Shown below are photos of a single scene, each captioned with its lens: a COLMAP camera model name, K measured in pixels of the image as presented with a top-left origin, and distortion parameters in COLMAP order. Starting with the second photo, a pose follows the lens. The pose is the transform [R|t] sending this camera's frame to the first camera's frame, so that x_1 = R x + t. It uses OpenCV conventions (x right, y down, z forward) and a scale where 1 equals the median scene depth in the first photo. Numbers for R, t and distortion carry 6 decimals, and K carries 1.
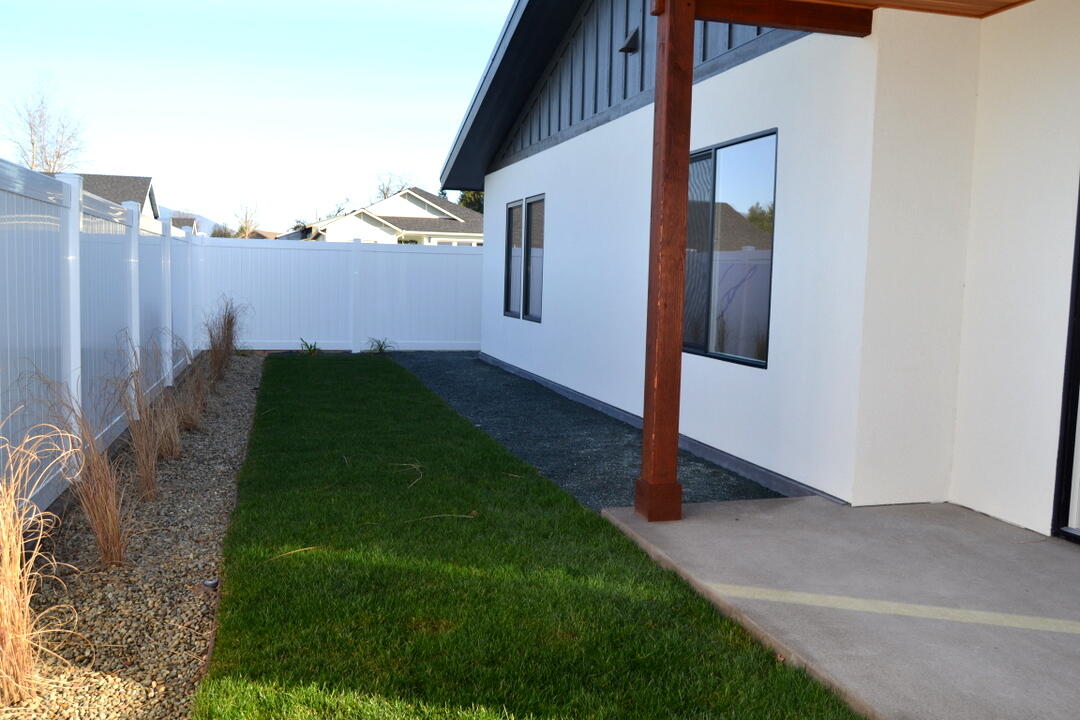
lens RADIAL K [[943.8, 0, 540.0], [0, 943.8, 360.0], [0, 0, 1]] dist [-0.010567, -0.006634]
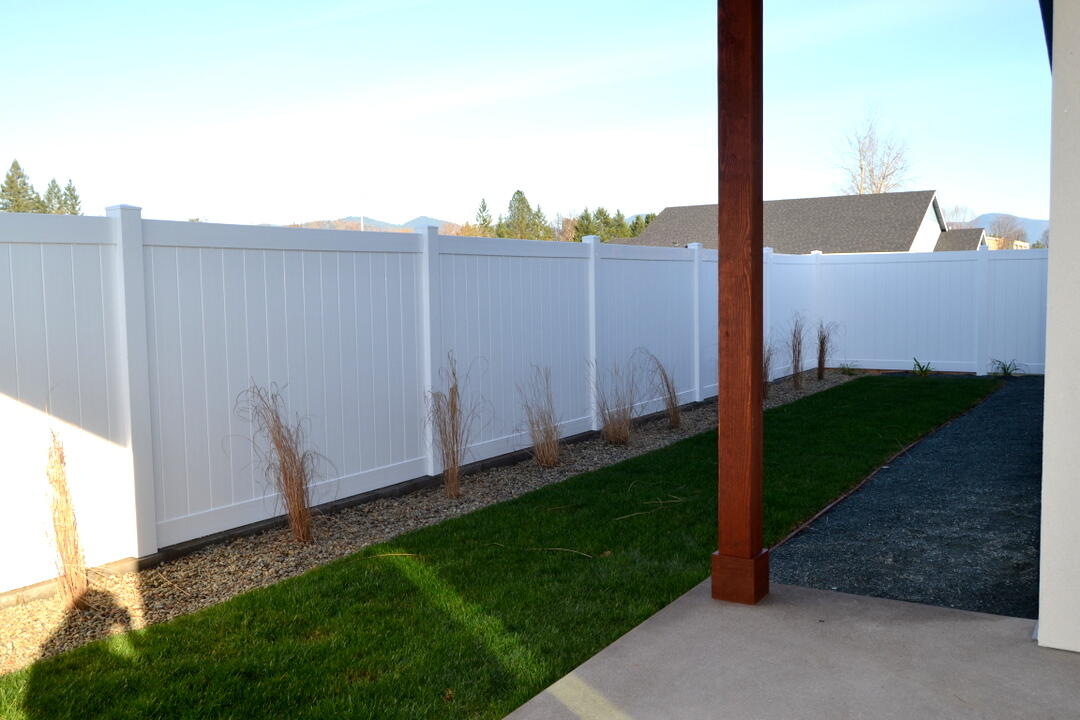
lens RADIAL K [[943.8, 0, 540.0], [0, 943.8, 360.0], [0, 0, 1]] dist [-0.010567, -0.006634]
pose [[0.670677, 0.022887, -0.741396, 0.687782], [-0.032374, 0.999475, 0.001568, -0.037262], [0.741043, 0.022950, 0.671066, 0.366544]]
